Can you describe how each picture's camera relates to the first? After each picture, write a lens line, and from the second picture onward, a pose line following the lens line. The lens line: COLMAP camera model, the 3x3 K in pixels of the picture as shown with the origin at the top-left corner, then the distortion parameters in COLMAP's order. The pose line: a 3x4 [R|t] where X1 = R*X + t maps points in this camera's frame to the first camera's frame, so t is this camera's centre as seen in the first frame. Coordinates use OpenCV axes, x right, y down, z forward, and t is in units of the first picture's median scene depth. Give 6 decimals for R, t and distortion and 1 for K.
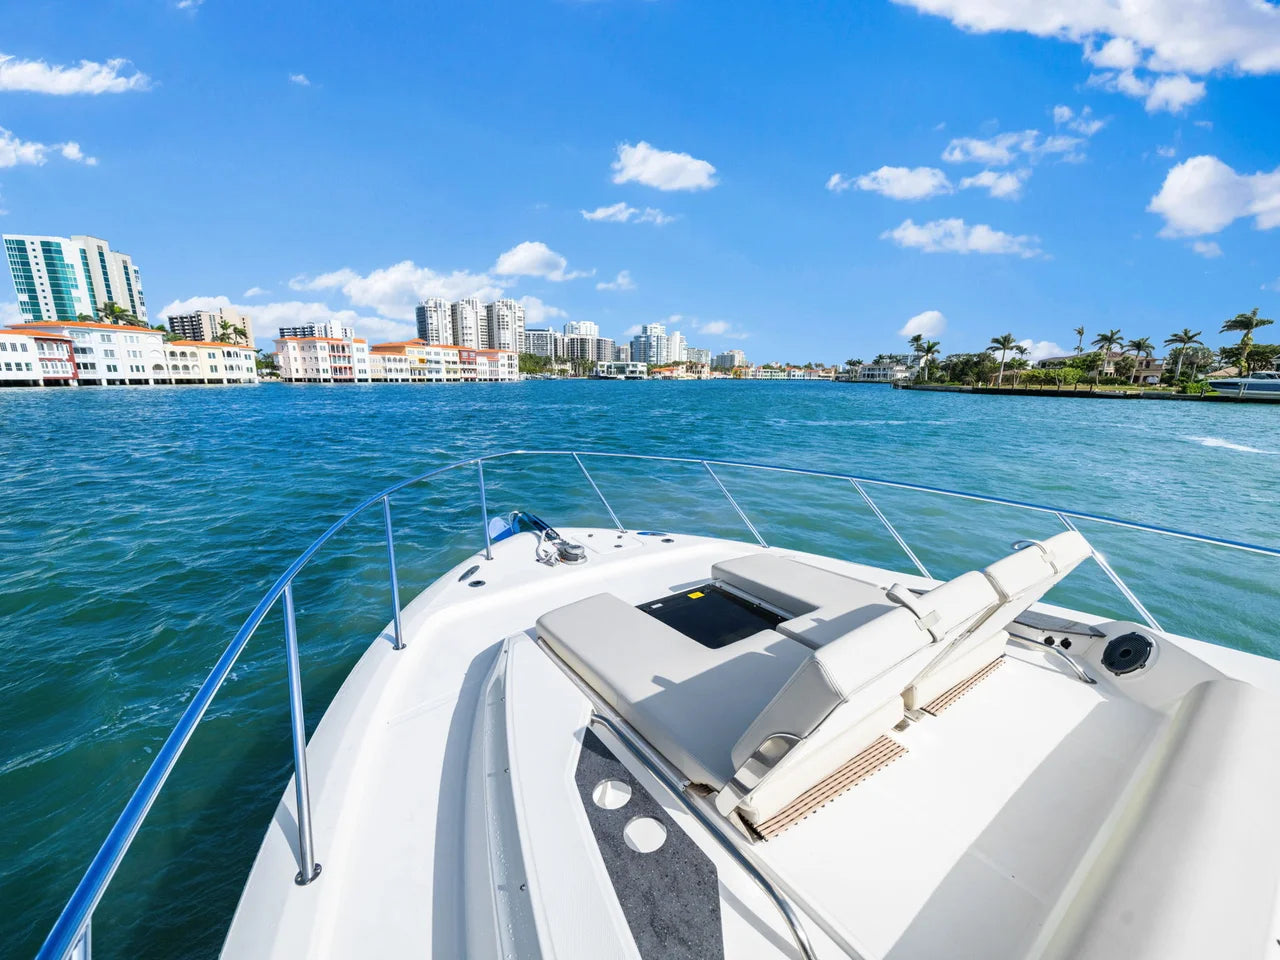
lens RADIAL K [[495.1, 0, 640.0], [0, 495.1, 480.0], [0, 0, 1]] dist [-0.013747, 0.000257]
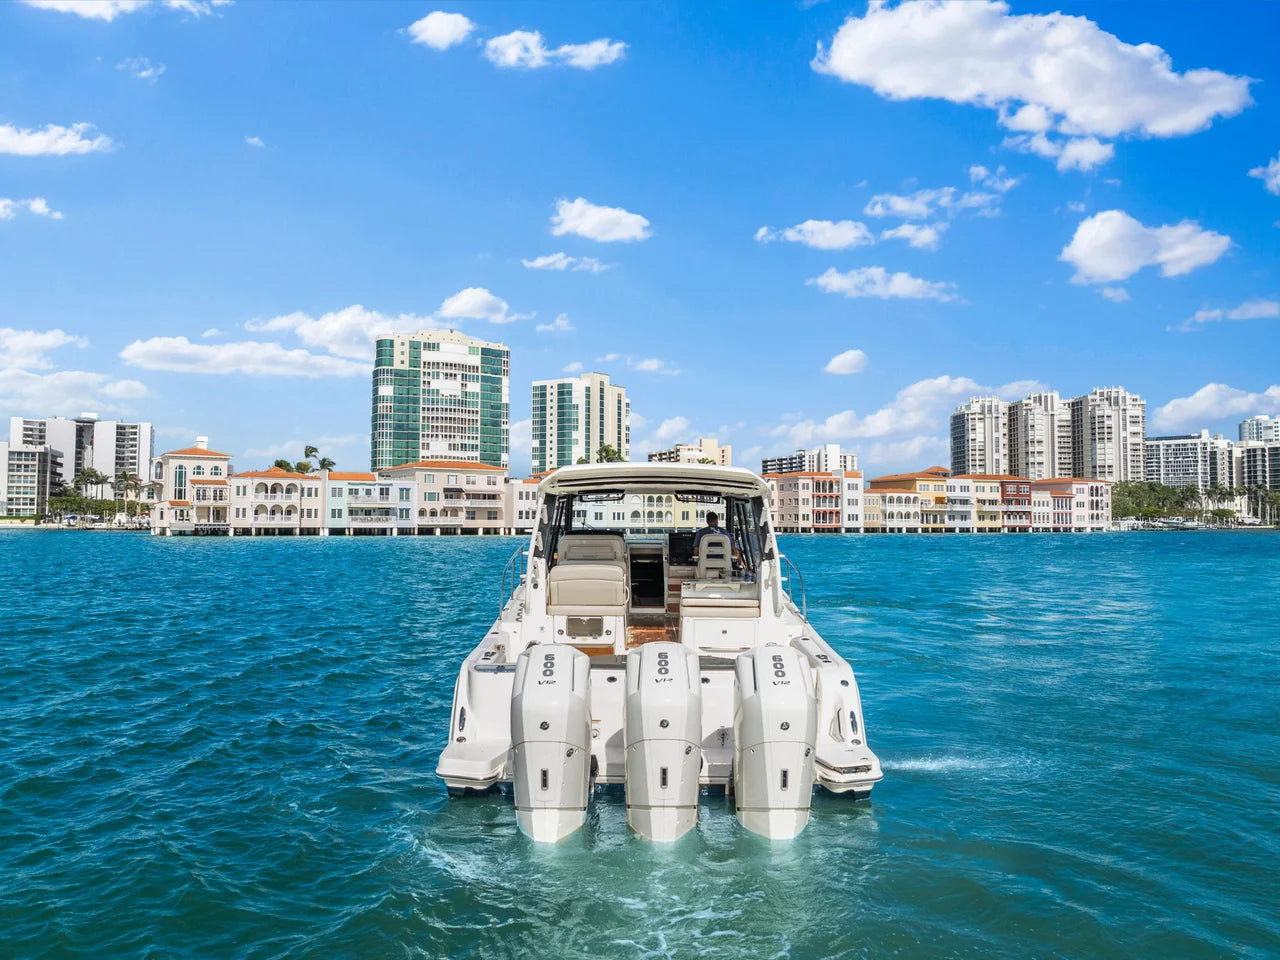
lens RADIAL K [[900.9, 0, 619.0], [0, 900.9, 524.8], [0, 0, 1]] dist [-0.049403, 0.007596]
pose [[0.711643, -0.007273, -0.702503, 0.070004], [-0.138453, 0.978884, -0.150389, 0.018907], [0.688763, 0.204287, 0.695609, -0.077084]]
